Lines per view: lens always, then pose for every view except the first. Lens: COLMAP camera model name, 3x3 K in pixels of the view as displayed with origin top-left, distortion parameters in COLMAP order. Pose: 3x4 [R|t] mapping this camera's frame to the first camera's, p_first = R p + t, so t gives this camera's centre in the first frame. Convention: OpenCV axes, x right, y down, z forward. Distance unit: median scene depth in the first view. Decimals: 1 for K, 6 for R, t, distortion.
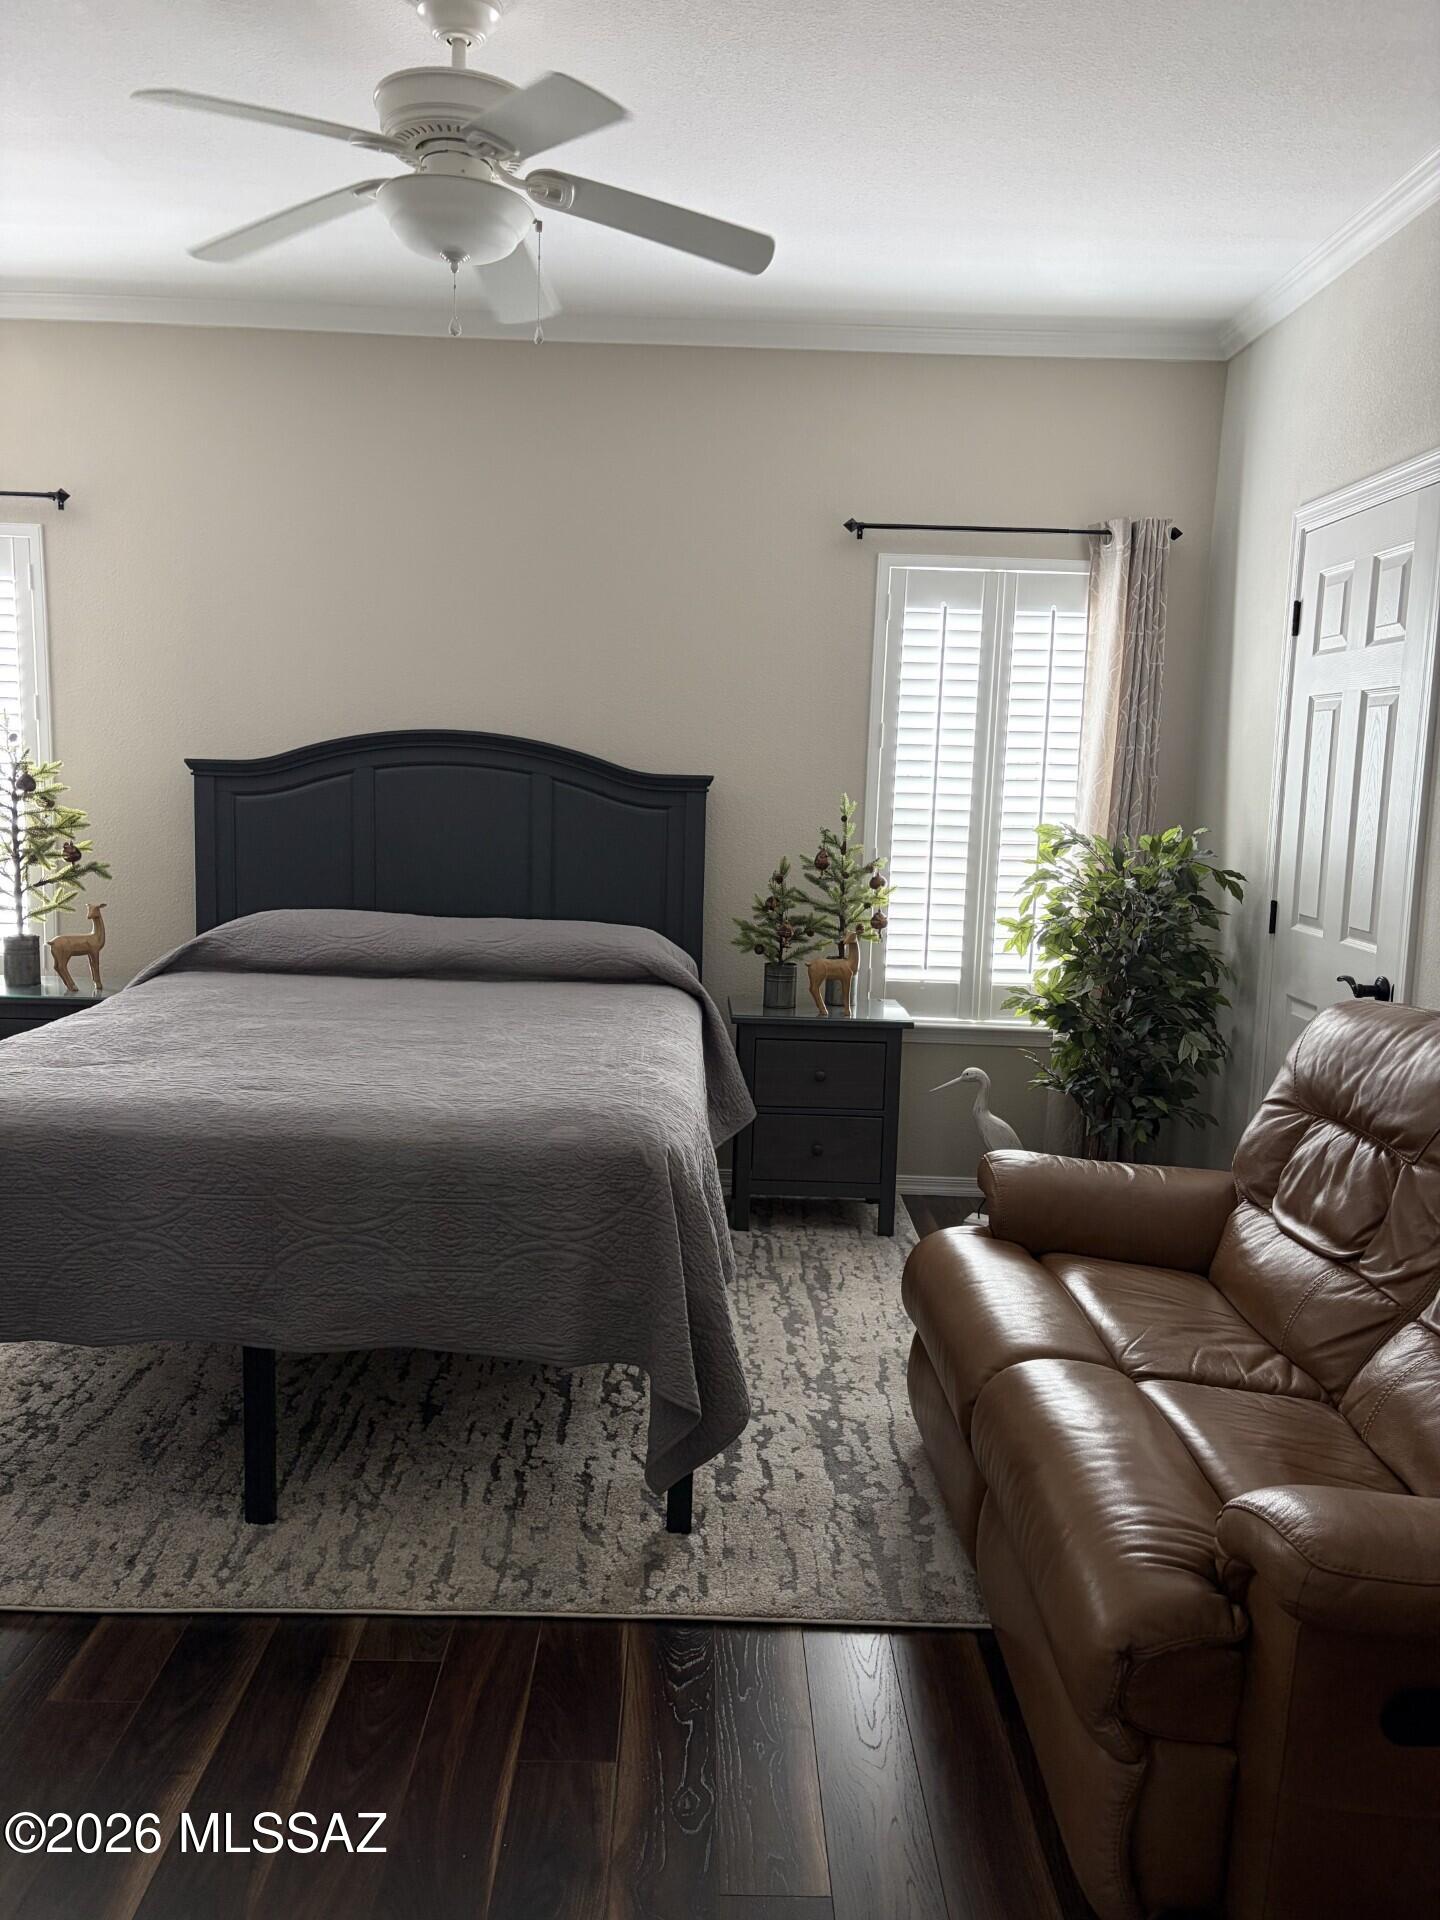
lens RADIAL K [[1444.6, 0, 712.0], [0, 1444.6, 959.3], [0, 0, 1]] dist [0.062962, -0.073760]
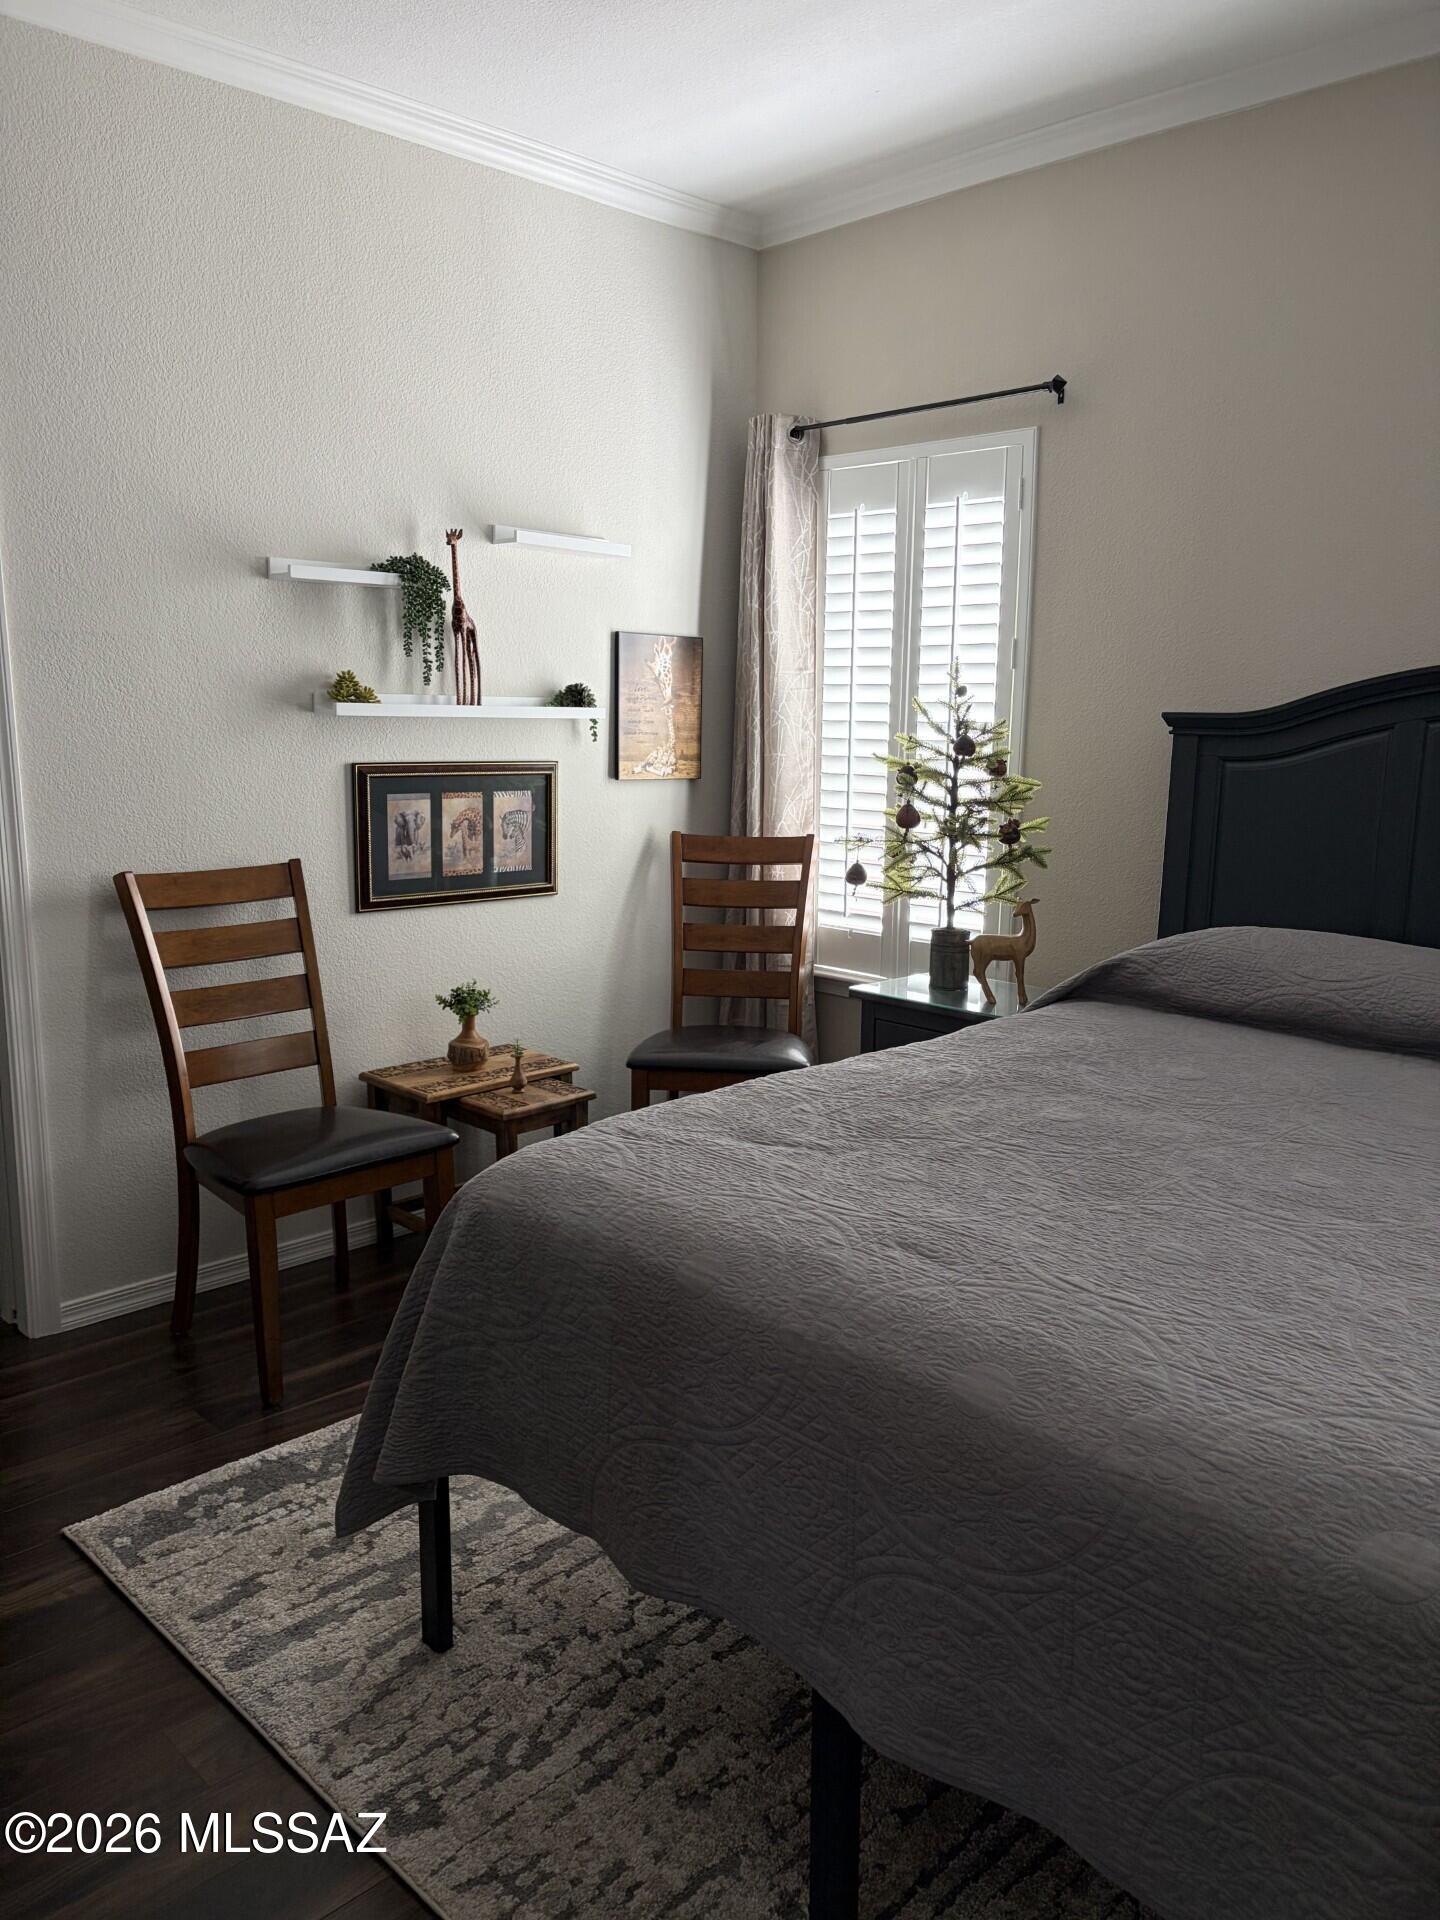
lens RADIAL K [[1444.6, 0, 712.0], [0, 1444.6, 959.3], [0, 0, 1]] dist [0.062962, -0.073760]
pose [[0.687903, 0.105295, -0.718124, 0.031560], [-0.085427, 0.994290, 0.063956, -0.040807], [0.720758, 0.017352, 0.692970, 0.327300]]
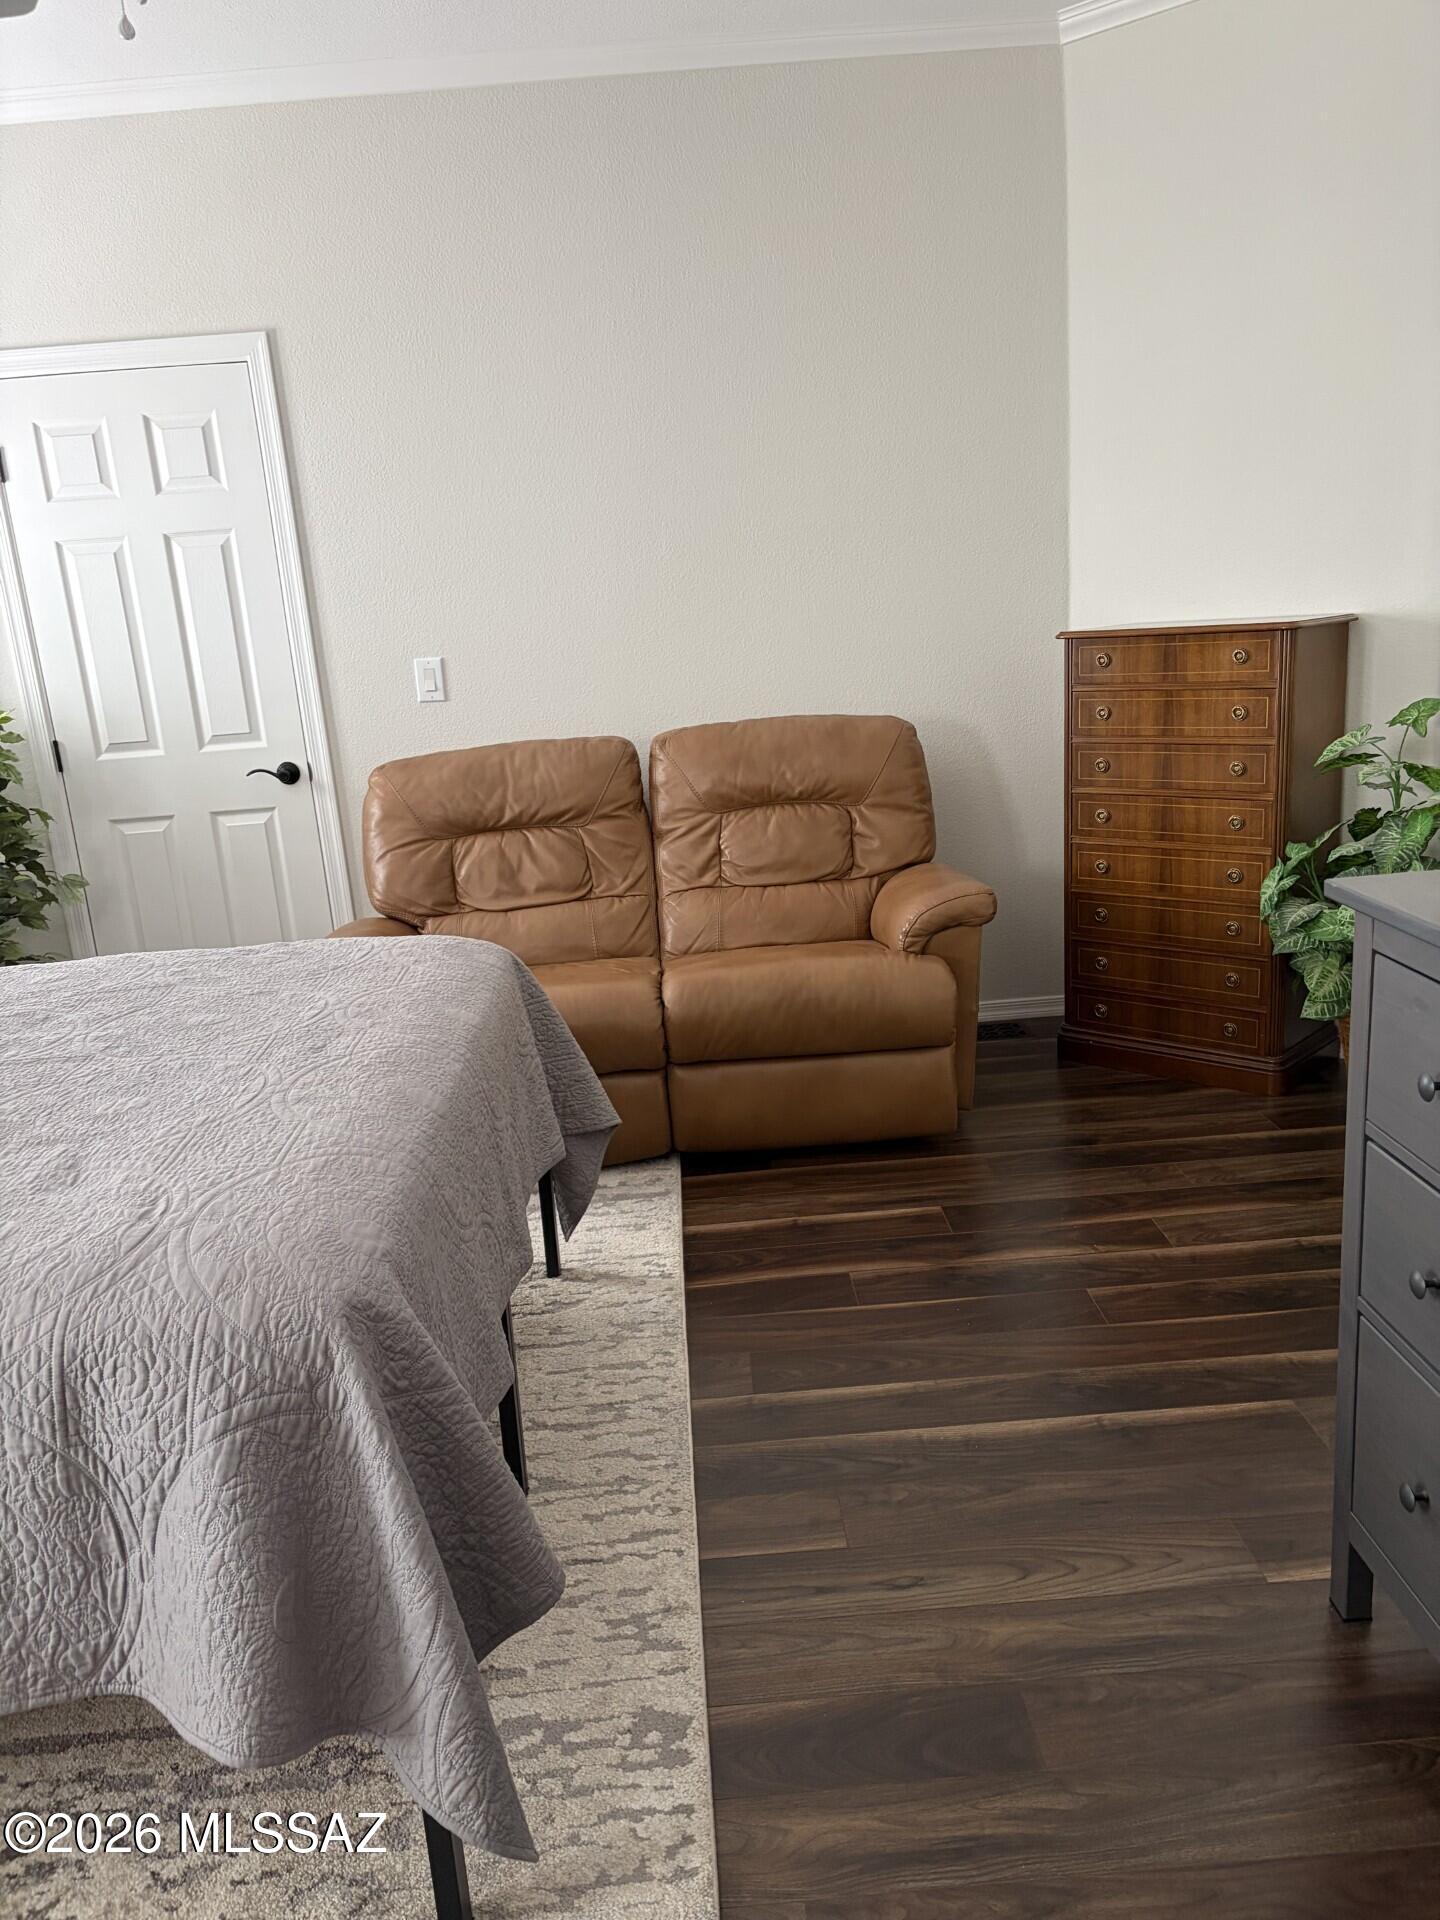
lens RADIAL K [[1444.6, 0, 712.0], [0, 1444.6, 959.3], [0, 0, 1]] dist [0.062962, -0.073760]
pose [[-0.027402, -0.268889, 0.962781, -0.642975], [0.207250, 0.940687, 0.268617, -0.070631], [-0.977904, 0.206898, 0.029951, 0.490987]]
